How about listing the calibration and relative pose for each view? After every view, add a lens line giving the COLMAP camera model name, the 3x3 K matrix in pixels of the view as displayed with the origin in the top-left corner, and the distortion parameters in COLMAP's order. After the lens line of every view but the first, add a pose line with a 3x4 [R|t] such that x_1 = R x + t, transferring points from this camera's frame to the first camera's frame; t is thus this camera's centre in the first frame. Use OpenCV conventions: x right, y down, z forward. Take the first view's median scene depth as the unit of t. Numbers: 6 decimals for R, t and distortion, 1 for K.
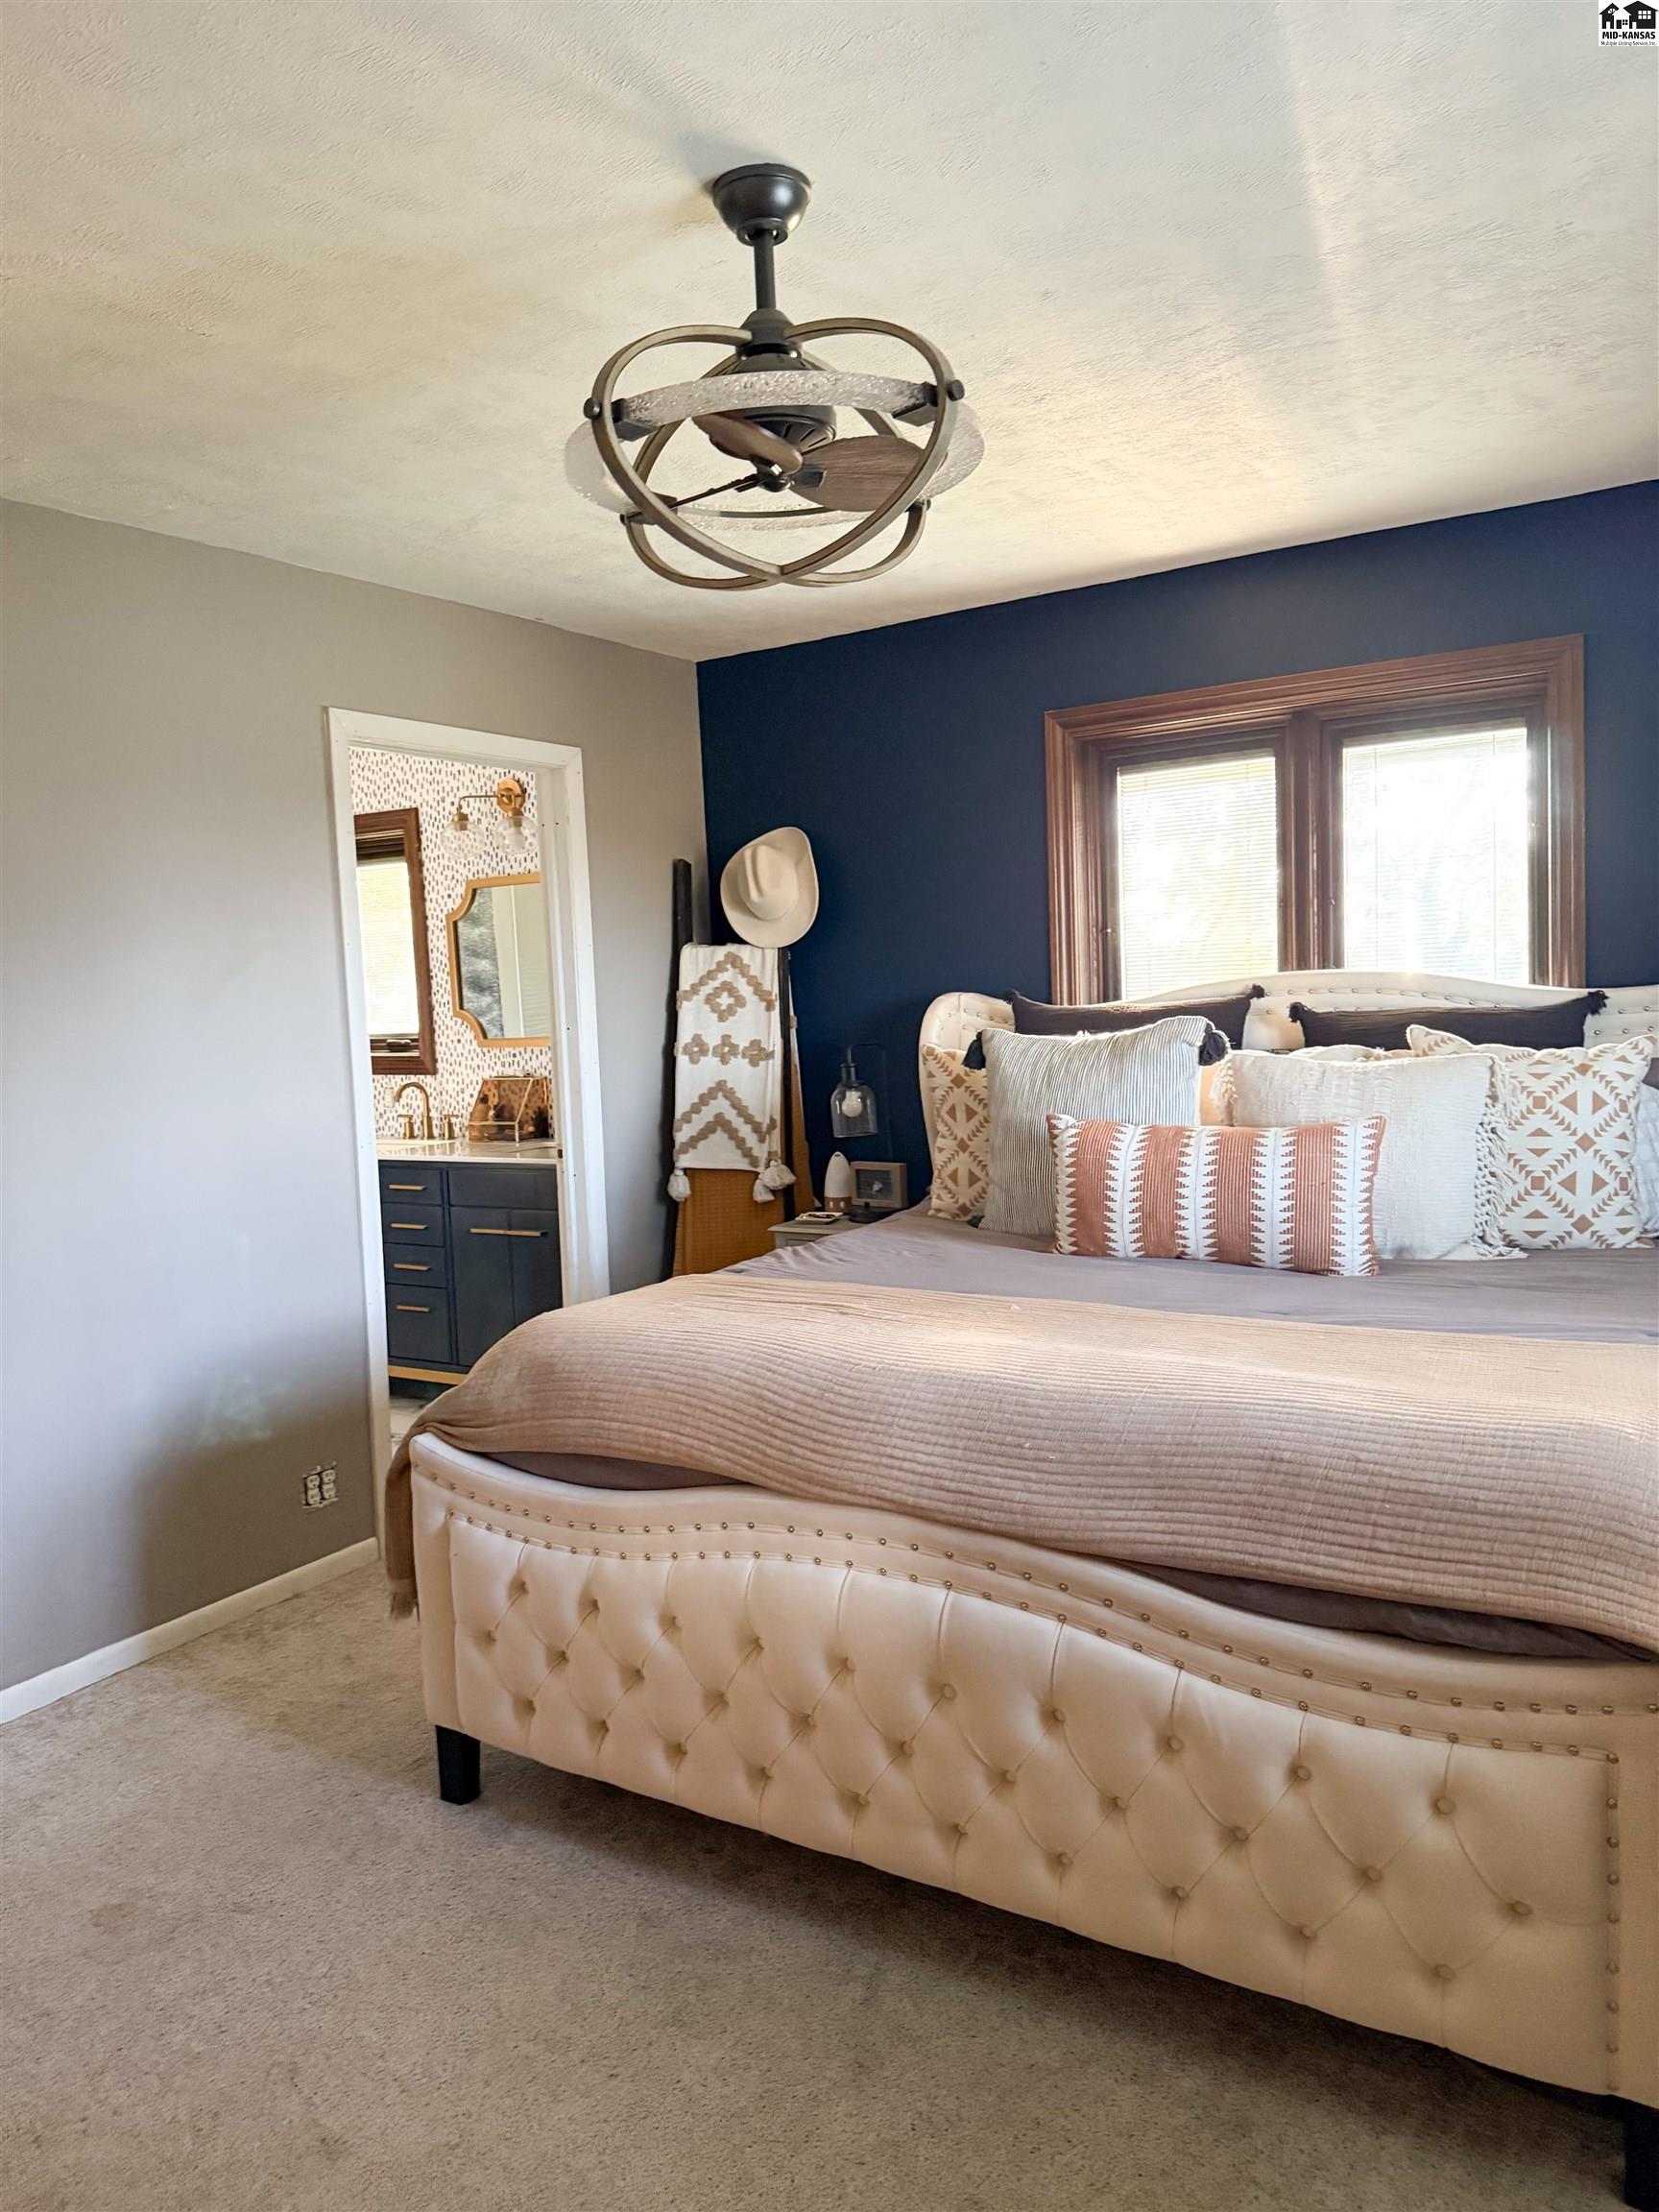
lens RADIAL K [[1546.4, 0, 832.2], [0, 1546.4, 1098.5], [0, 0, 1]] dist [0.081470, -0.136195]
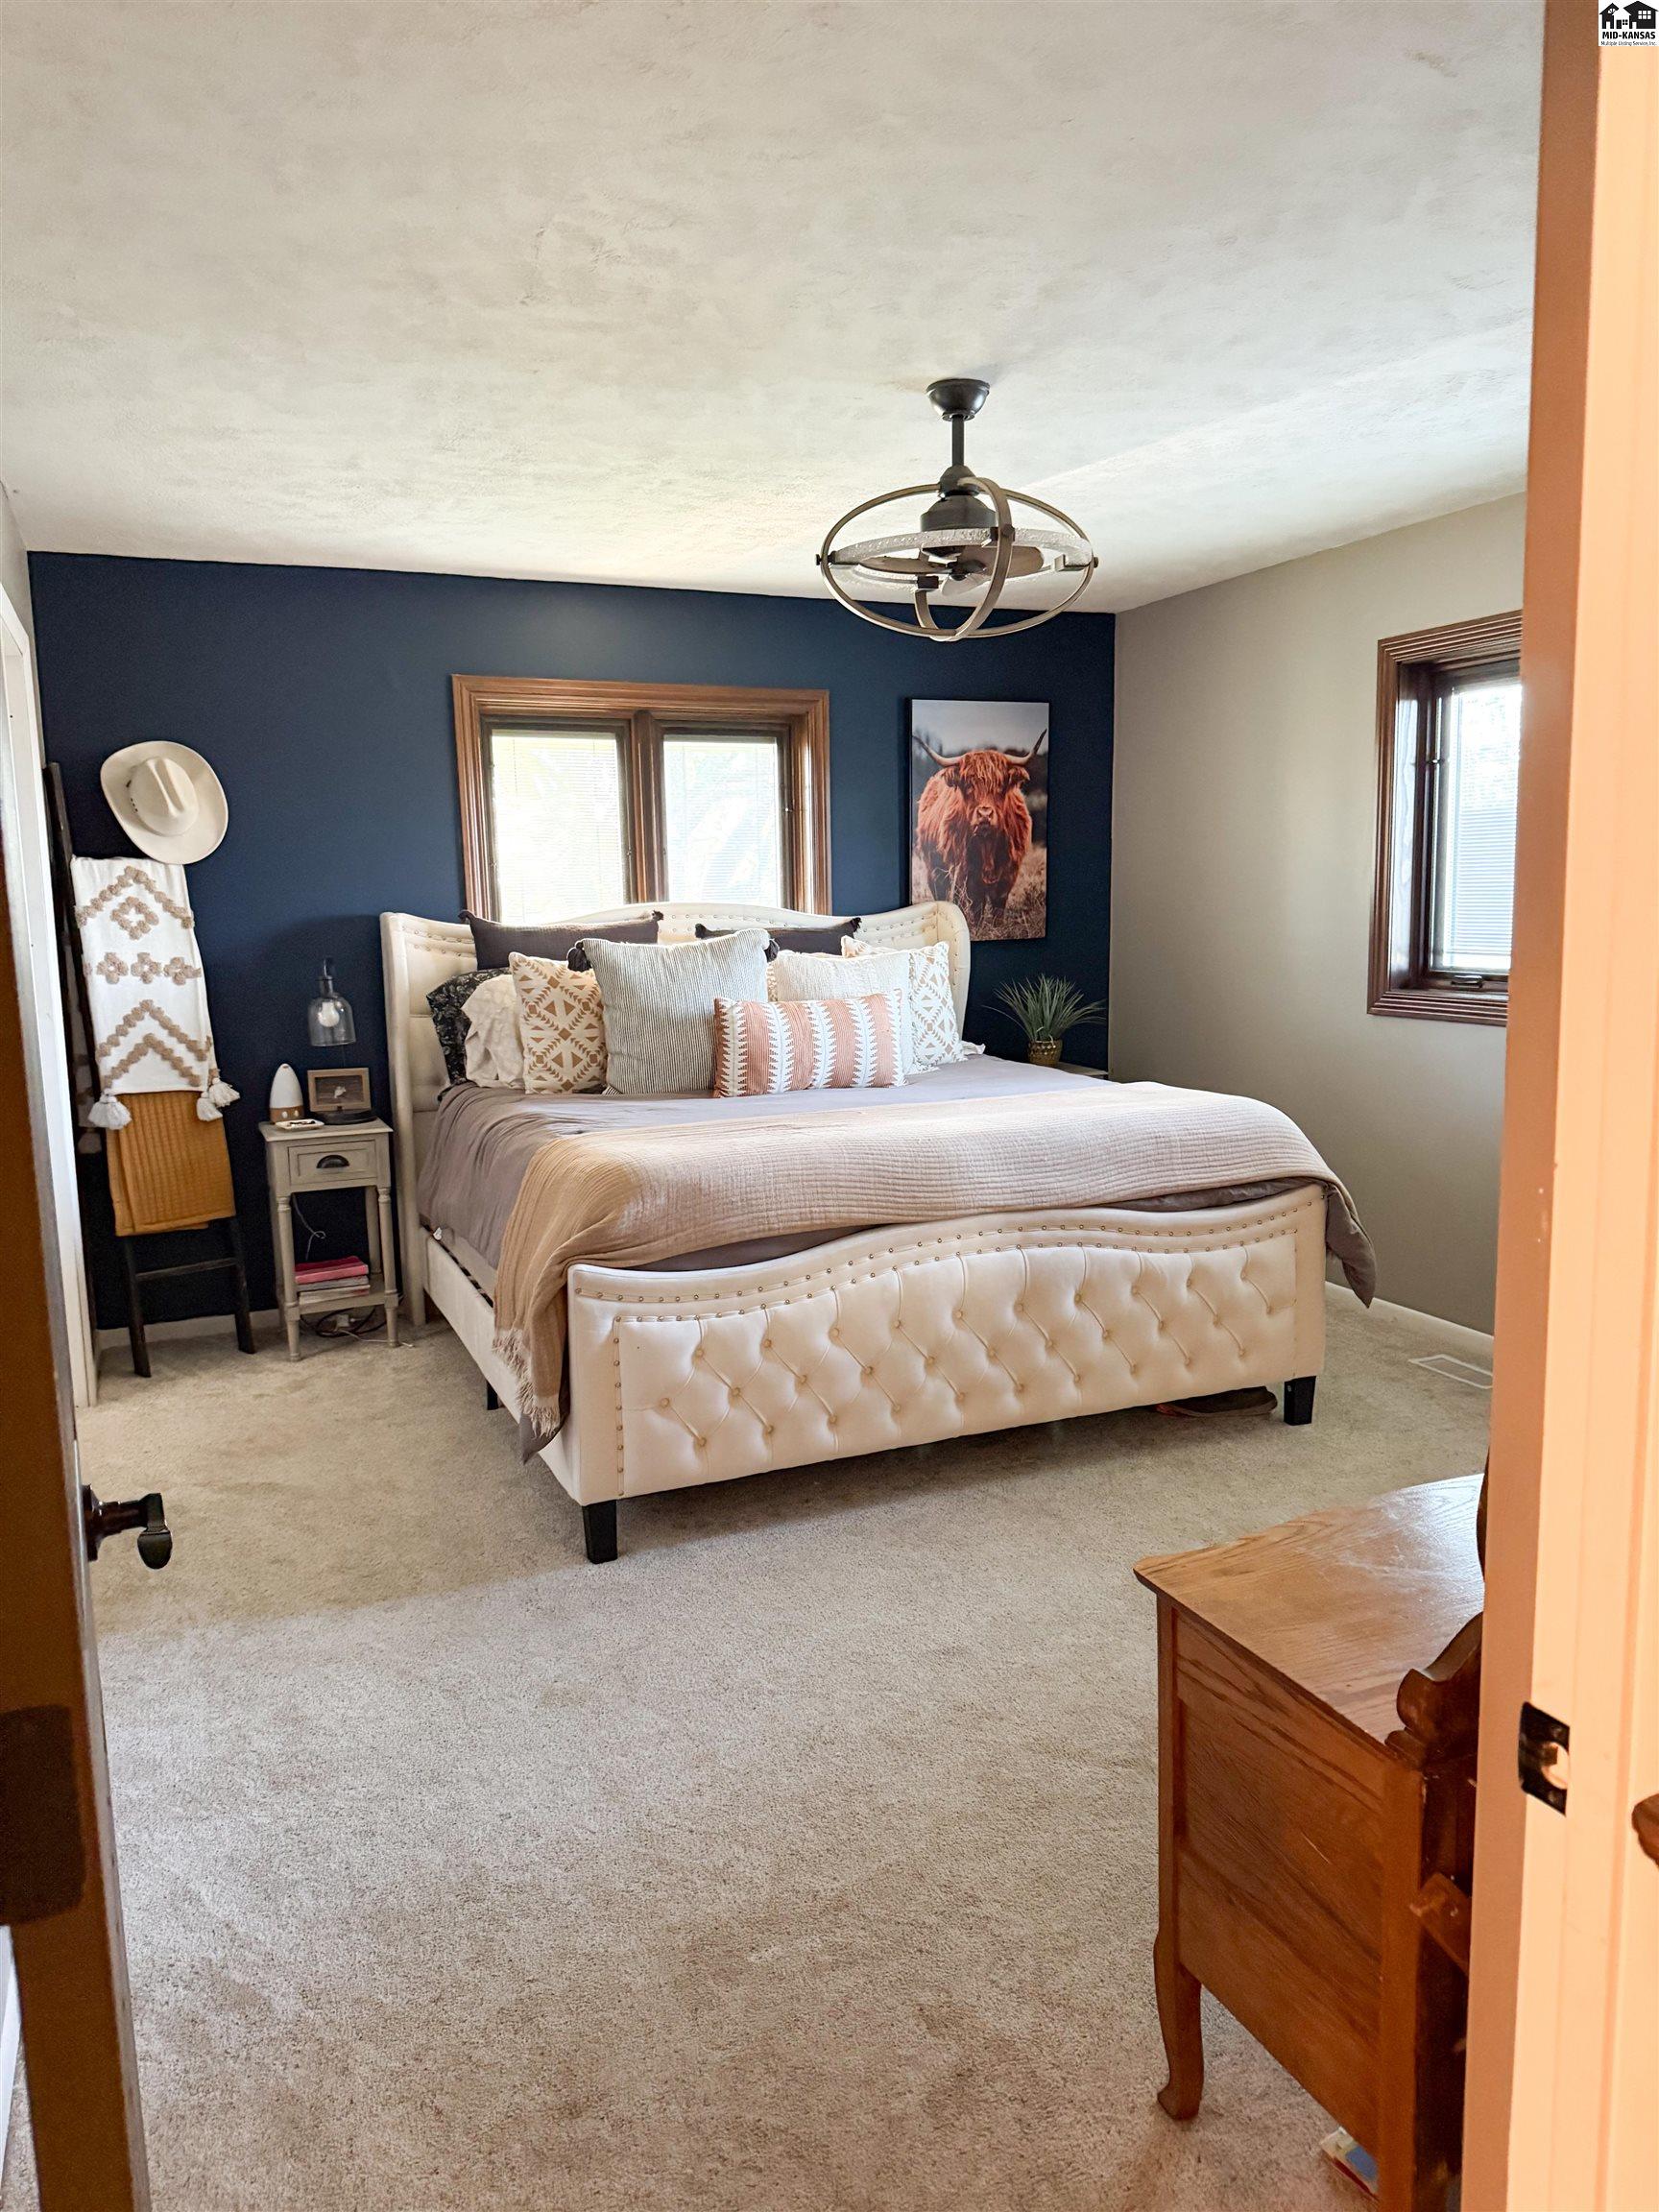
lens RADIAL K [[1545.5, 0, 831.4], [0, 1545.5, 1105.8], [0, 0, 1]] dist [0.108579, -0.001624]
pose [[0.559044, -0.087774, 0.824479, -0.689449], [0.059242, 0.996068, 0.065872, 0.015288], [-0.827019, 0.012018, 0.562046, 0.098791]]
